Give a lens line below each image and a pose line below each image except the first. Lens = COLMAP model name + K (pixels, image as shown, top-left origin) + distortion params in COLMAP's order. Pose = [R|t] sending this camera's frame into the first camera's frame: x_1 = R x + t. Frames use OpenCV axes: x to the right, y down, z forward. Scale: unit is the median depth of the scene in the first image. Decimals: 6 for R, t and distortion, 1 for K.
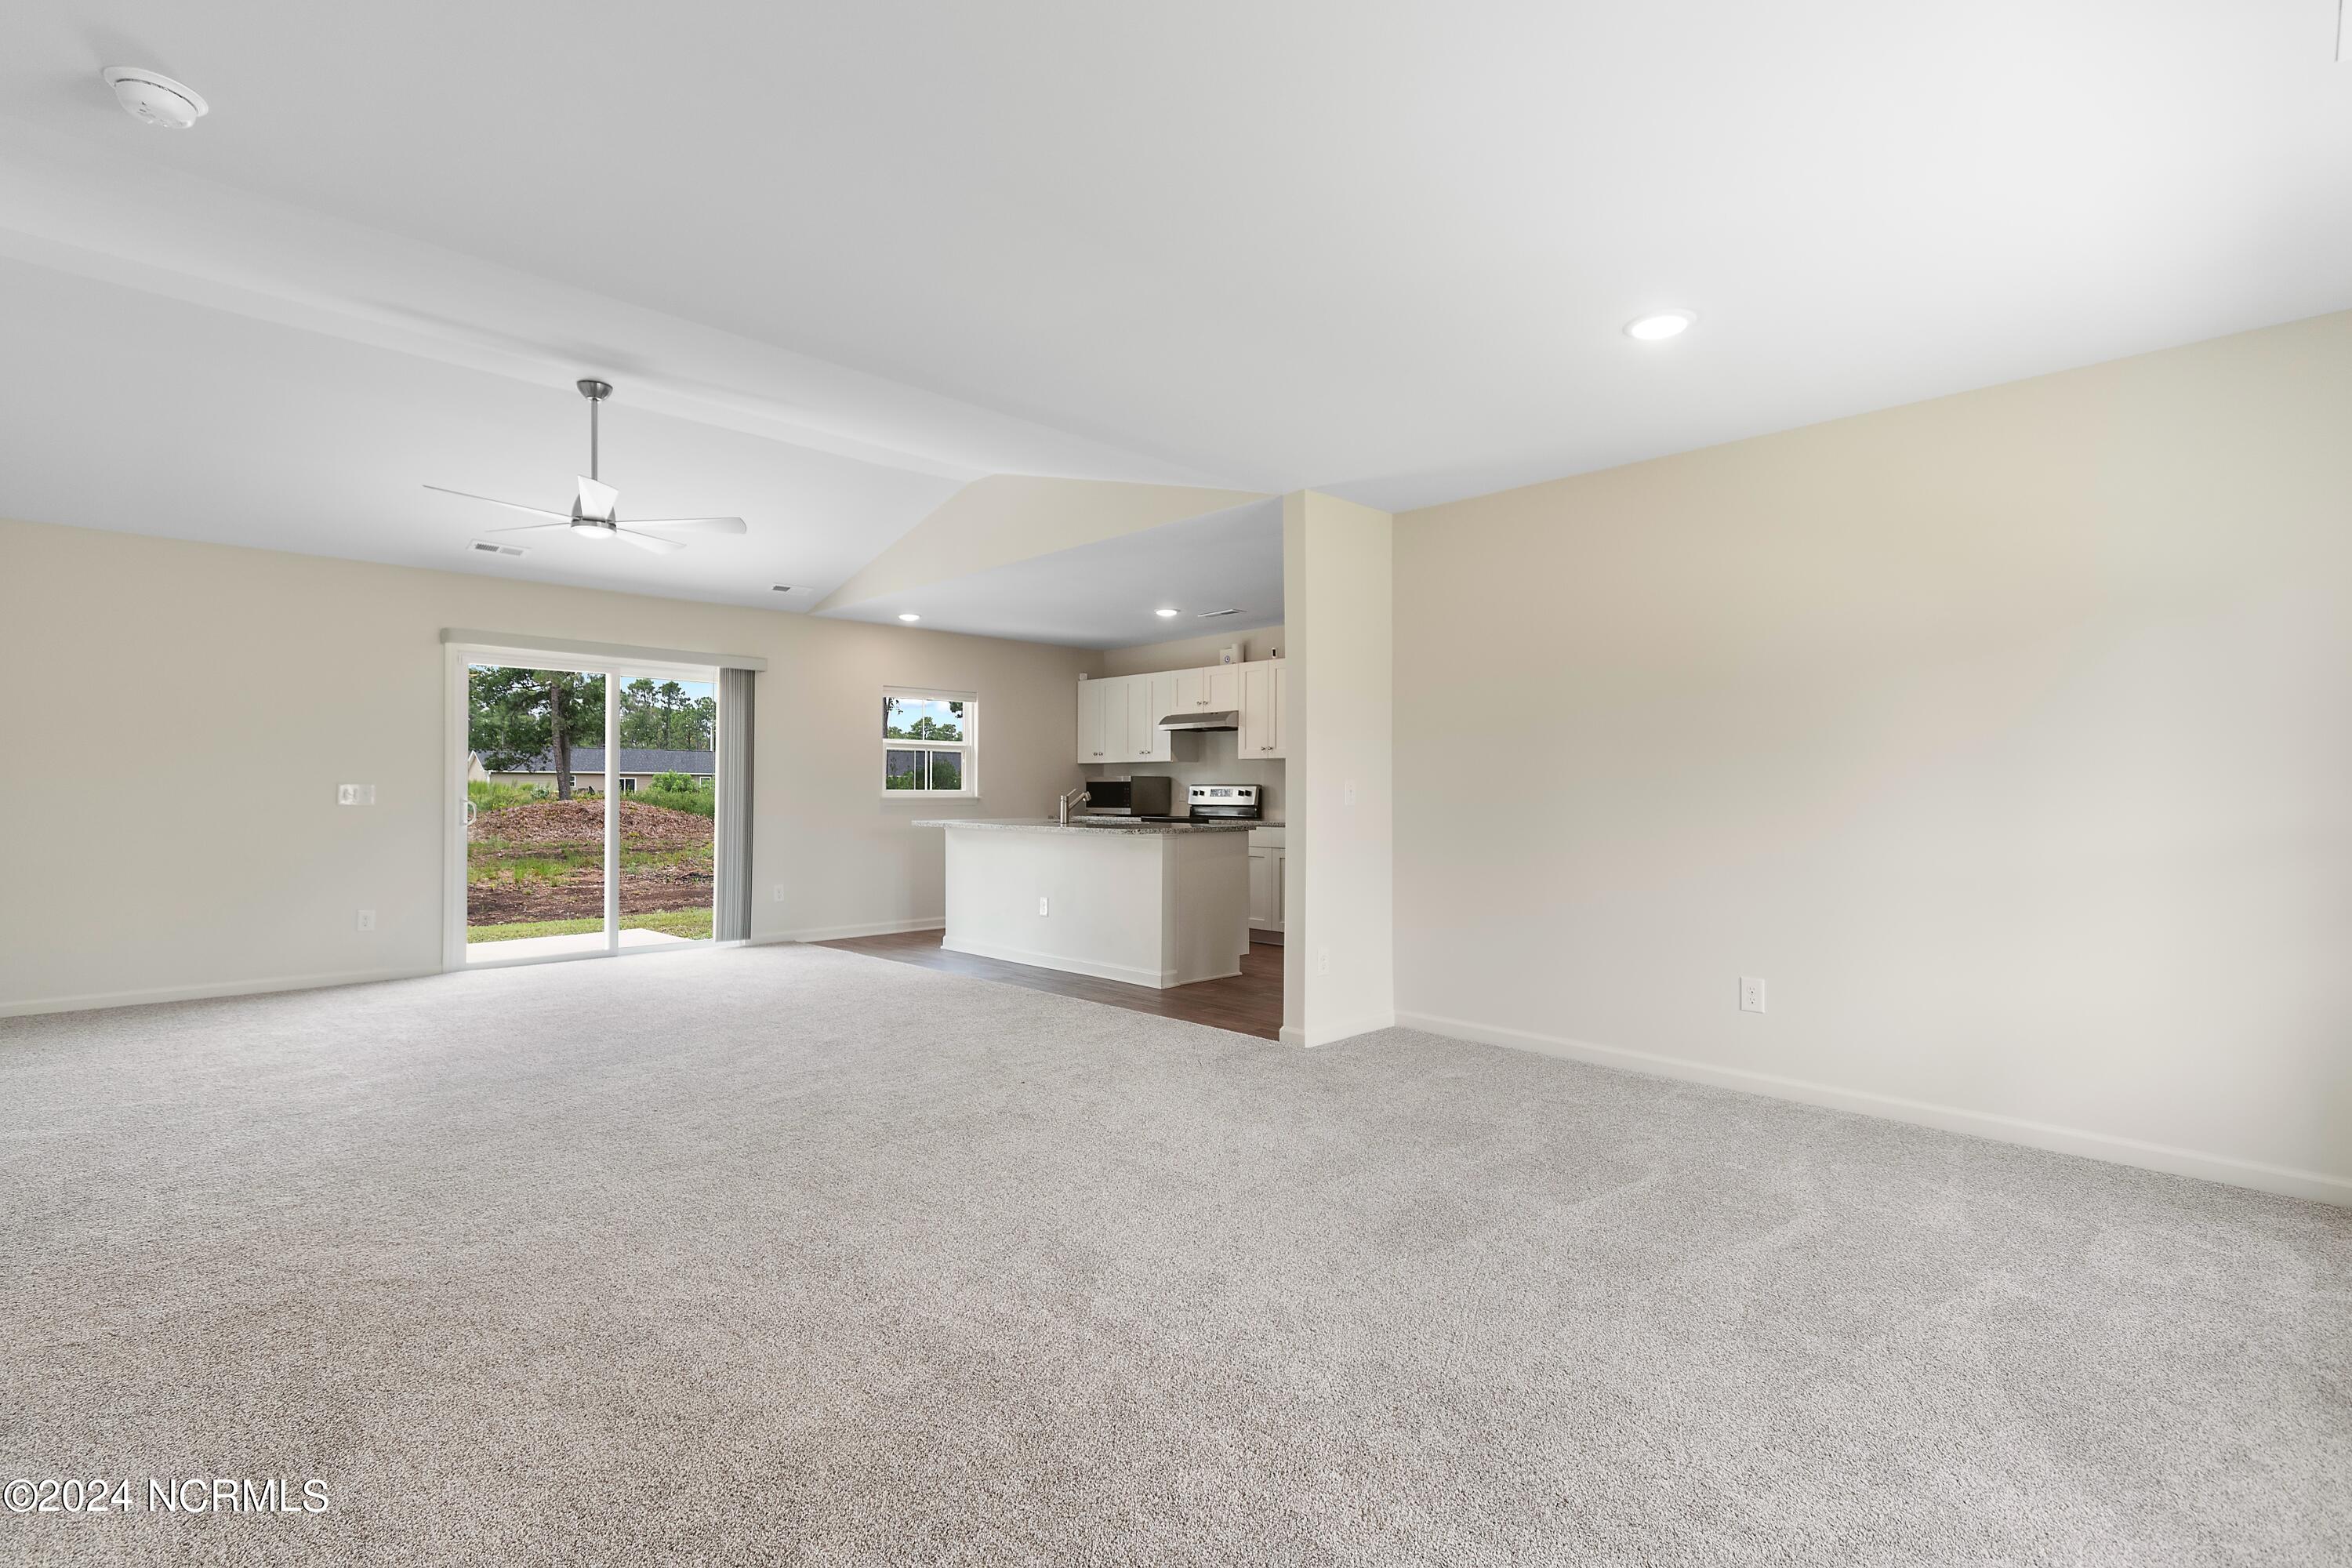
lens RADIAL K [[1090.3, 0, 1169.5], [0, 1090.3, 784.0], [0, 0, 1]] dist [0.004577, -0.000248]
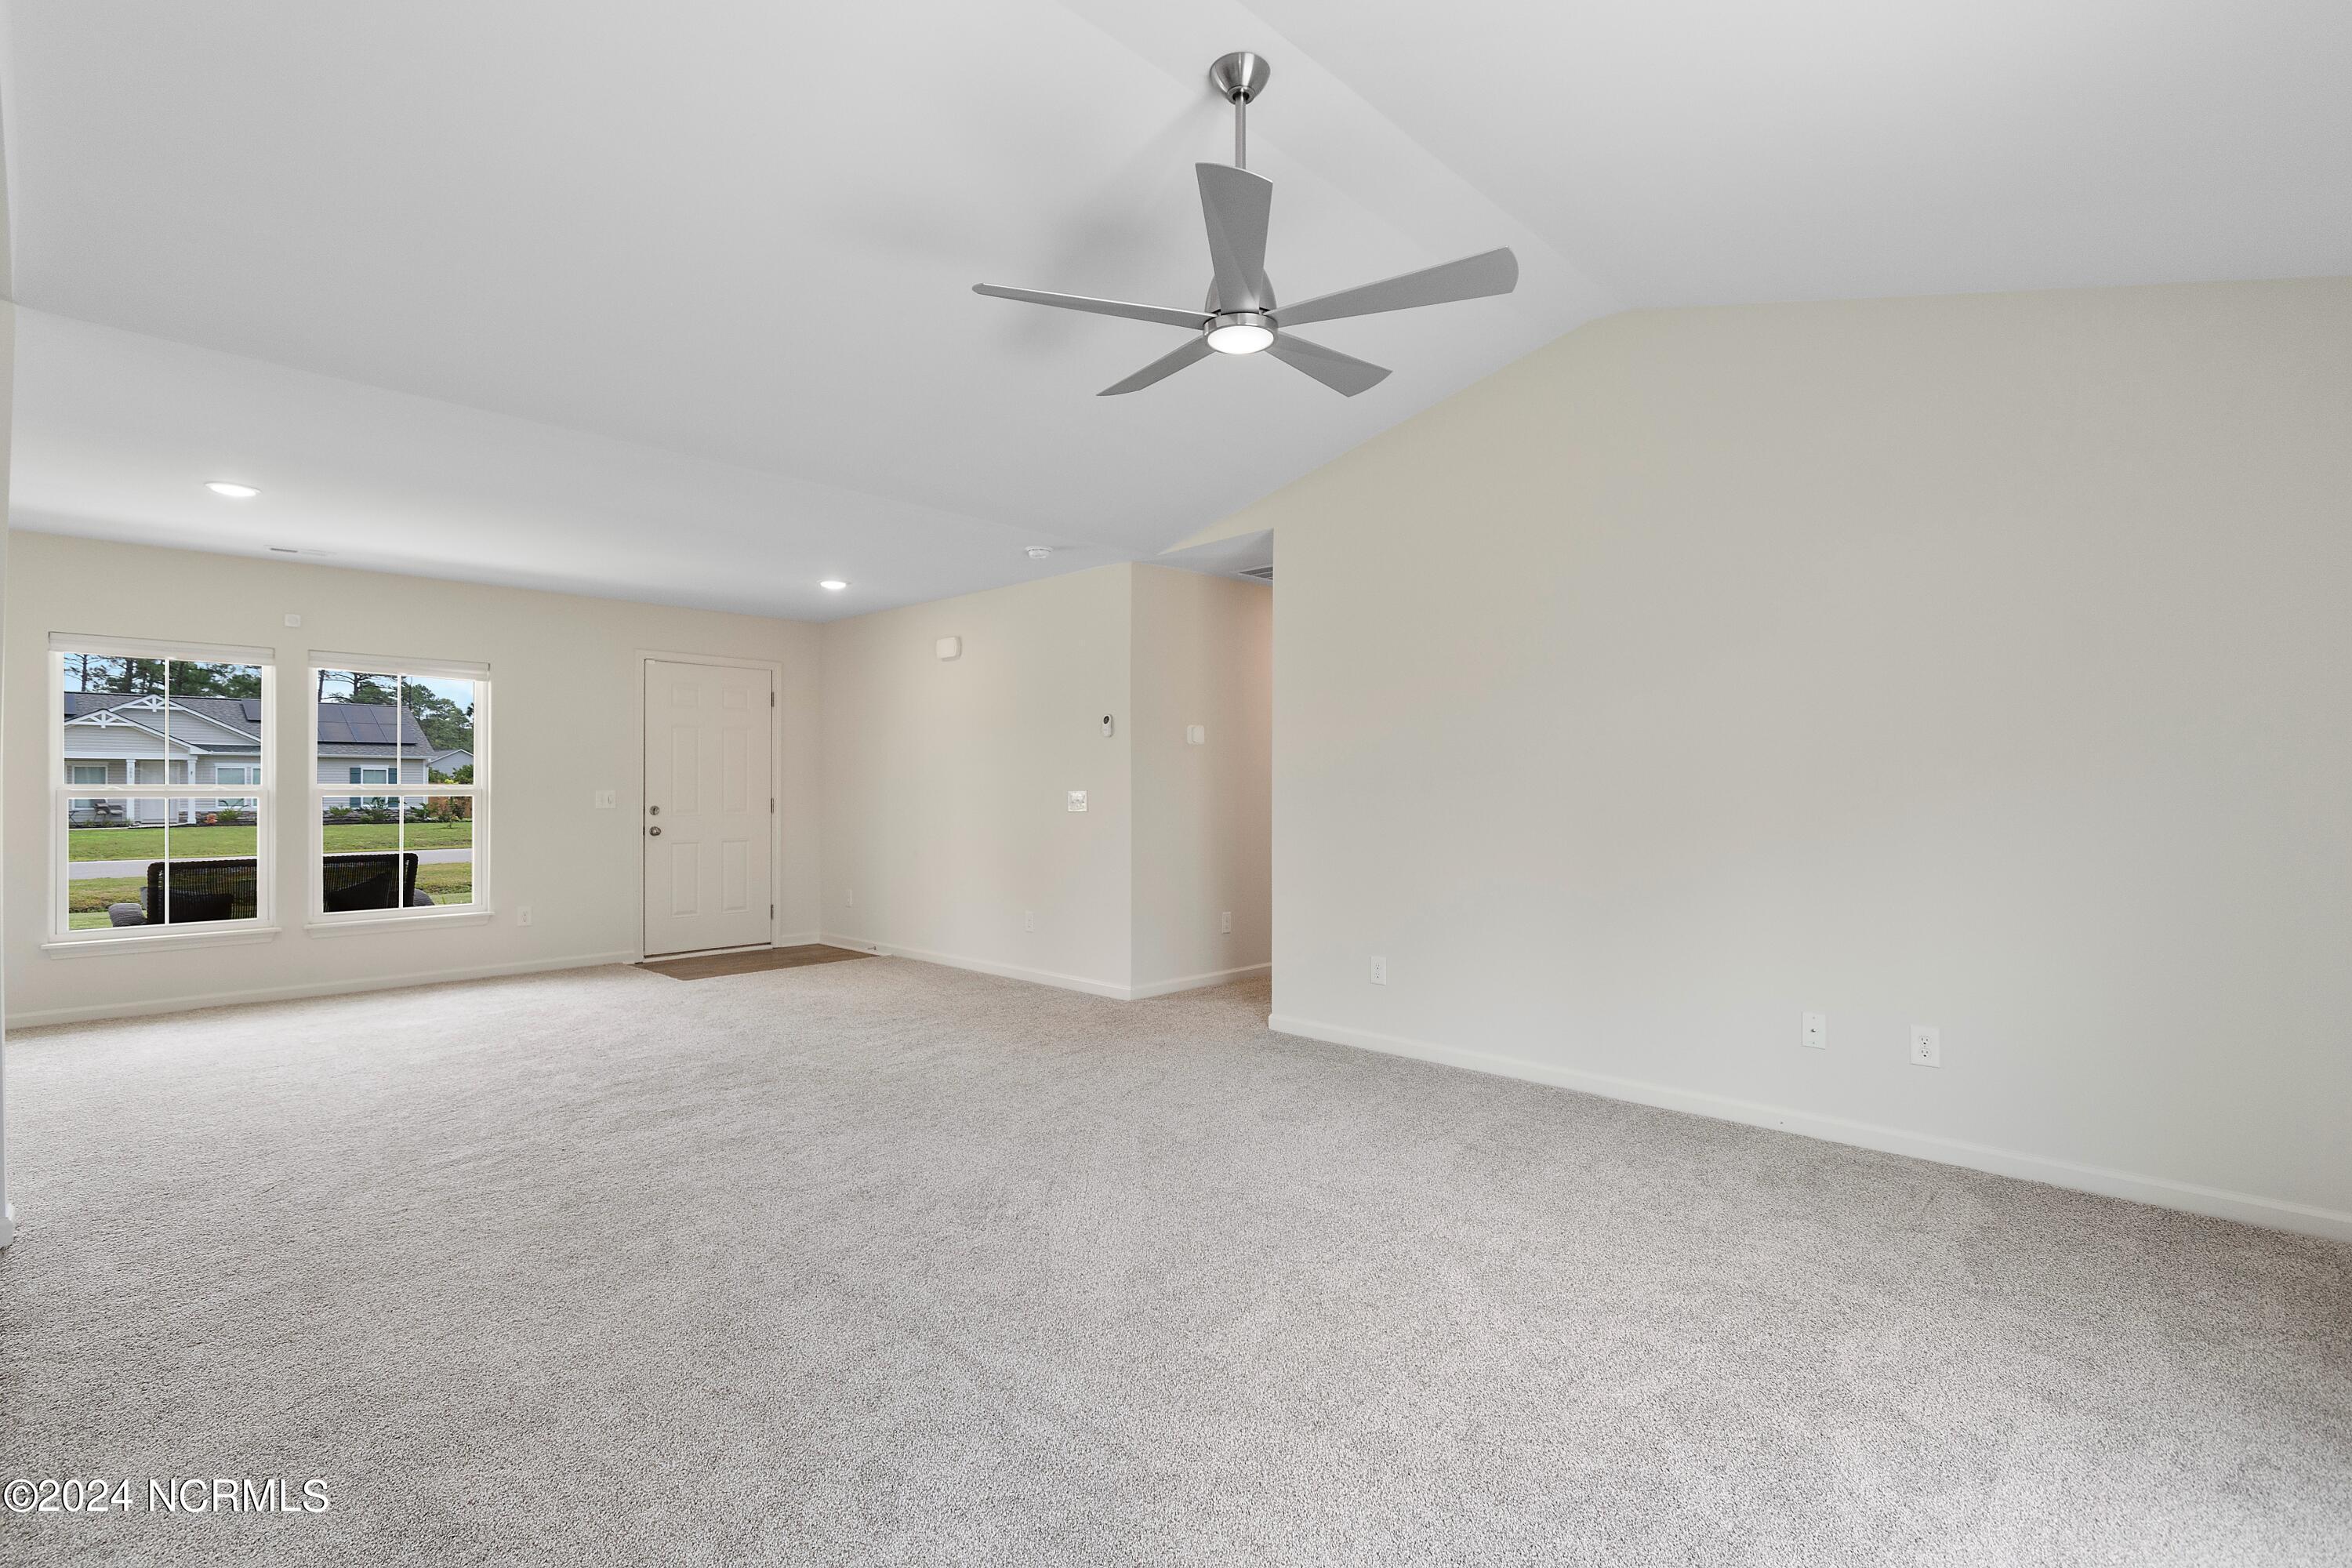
lens RADIAL K [[1091.0, 0, 1165.2], [0, 1091.0, 783.0], [0, 0, 1]] dist [0.009035, -0.009633]
pose [[-0.999580, -0.003390, -0.028766, -0.280457], [-0.003112, 0.999948, -0.009708, -0.002740], [0.028798, -0.009615, -0.999539, 0.904234]]
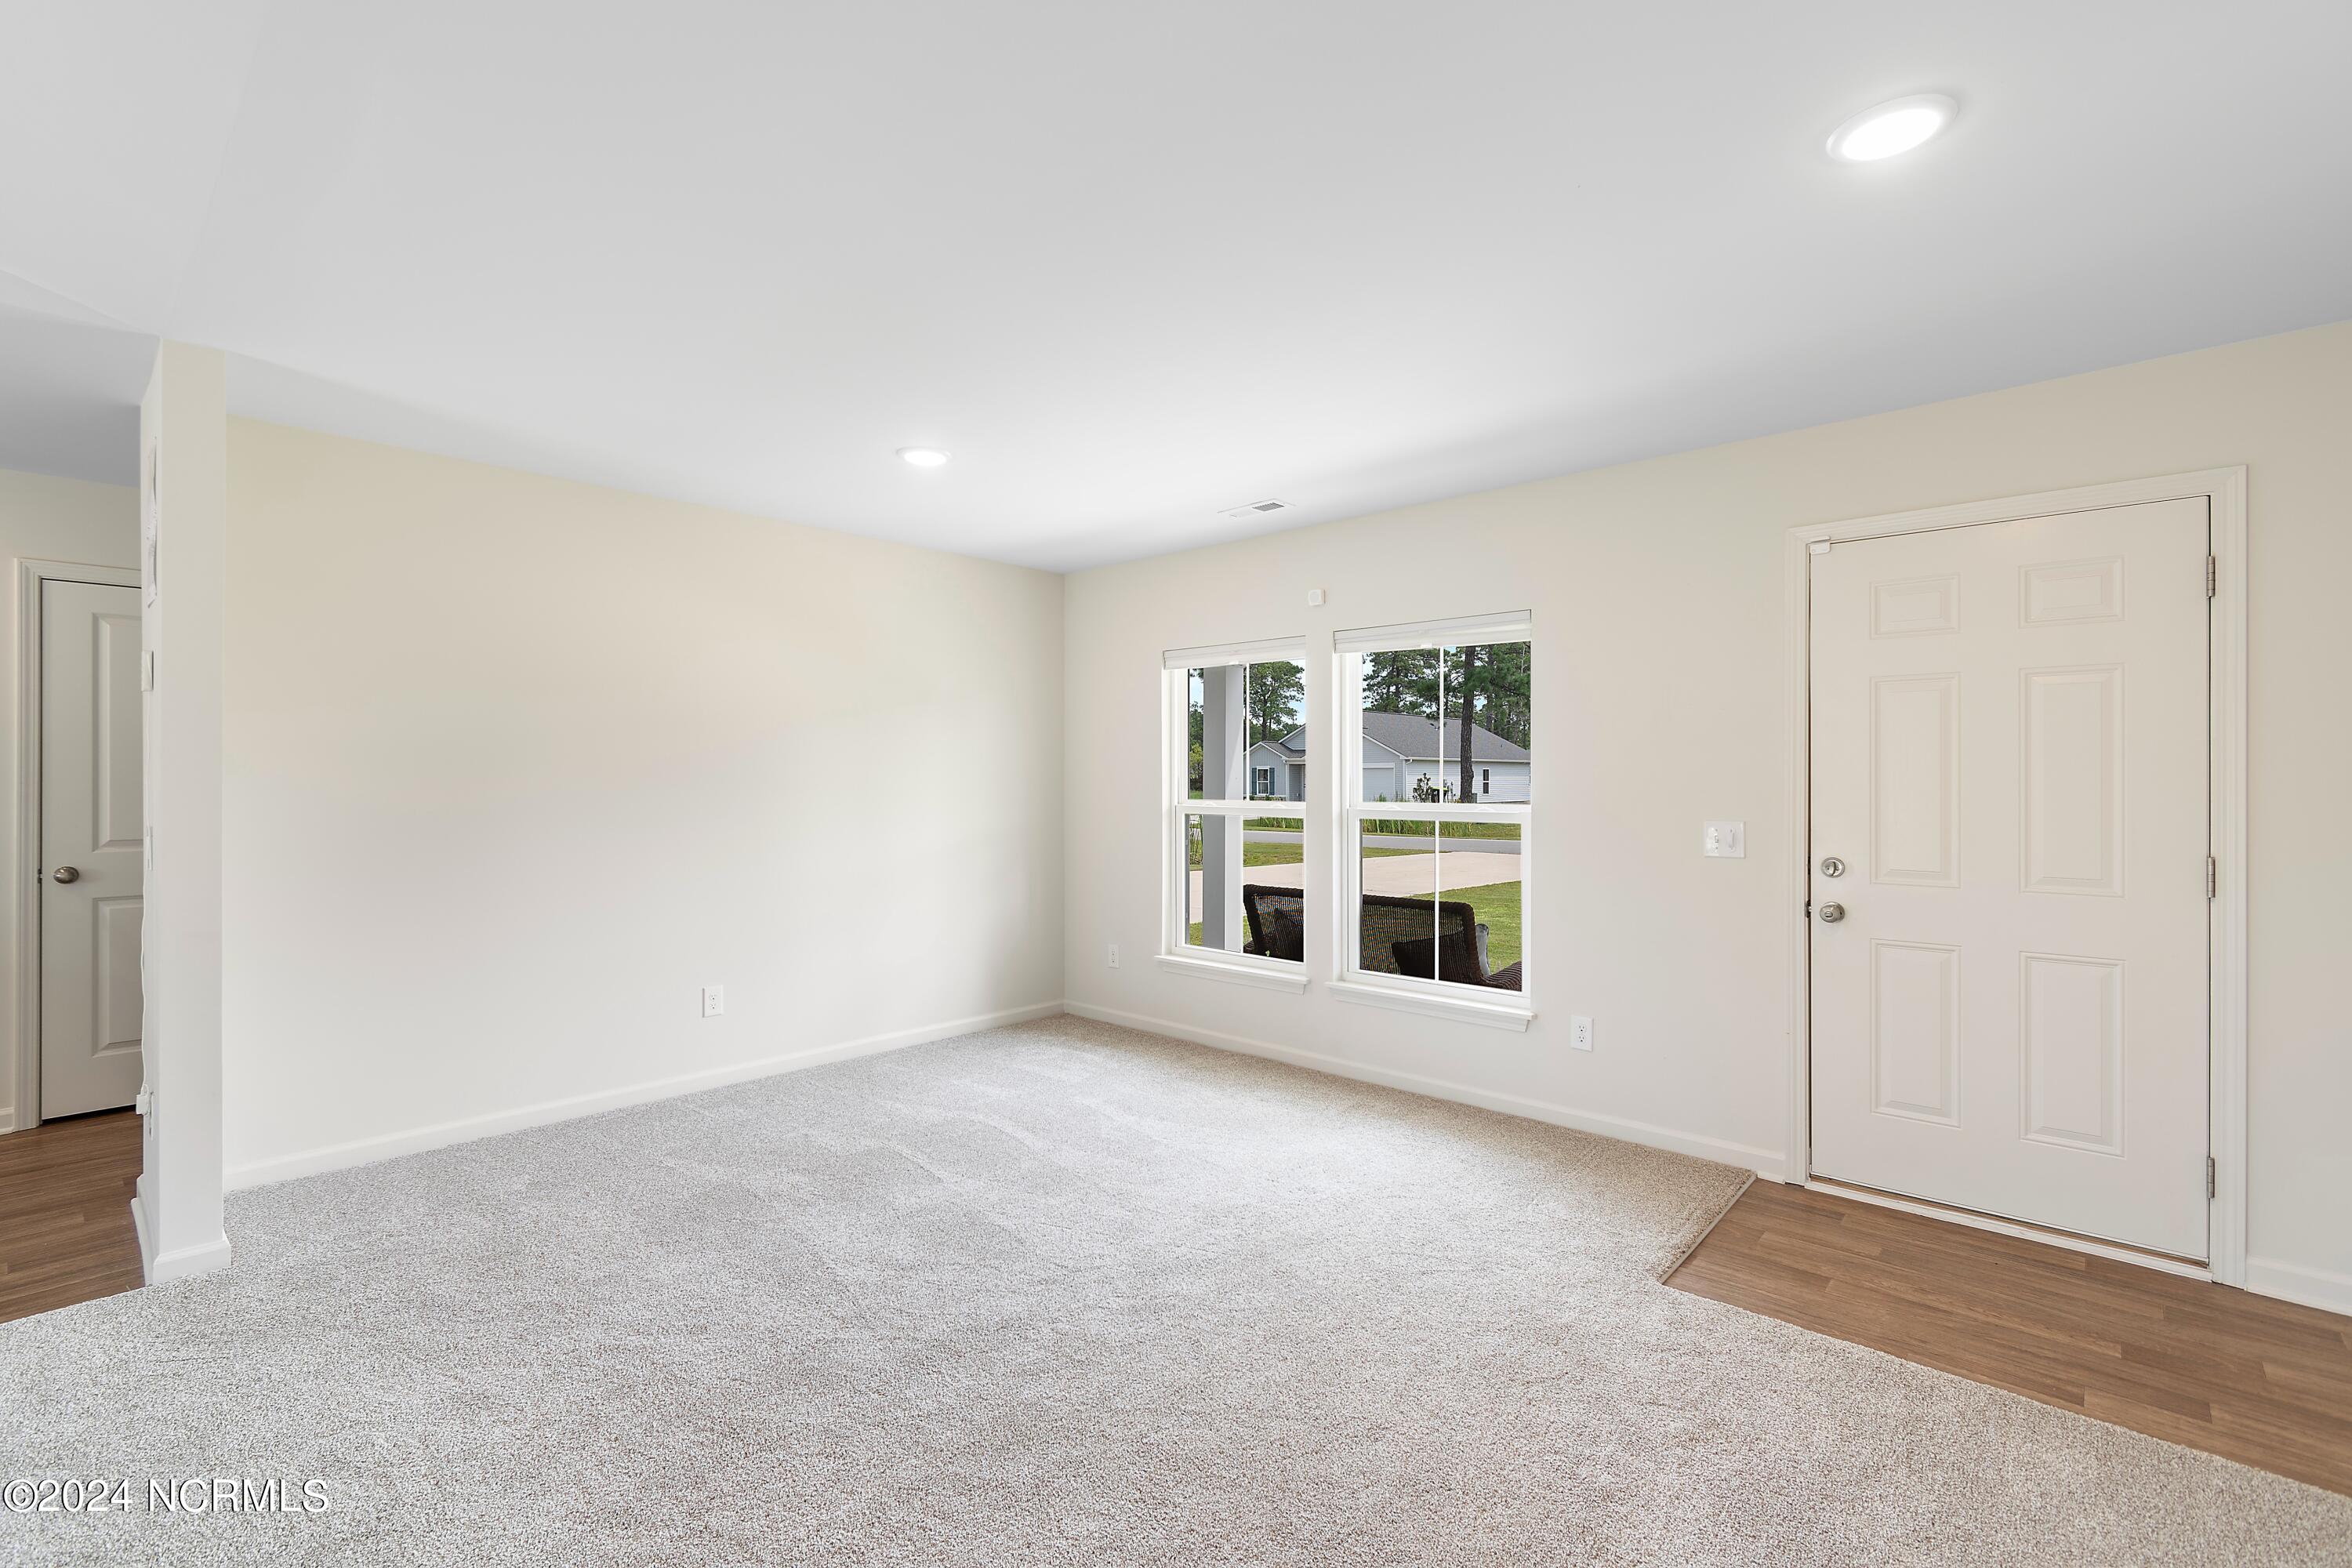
lens RADIAL K [[1044.6, 0, 1167.3], [0, 1044.6, 775.3], [0, 0, 1]] dist [0.001561, -0.000716]
pose [[-0.053487, -0.000894, 0.998568, -0.270209], [-0.007273, 0.999973, 0.000506, -0.020565], [-0.998542, -0.007235, -0.053492, 0.281393]]
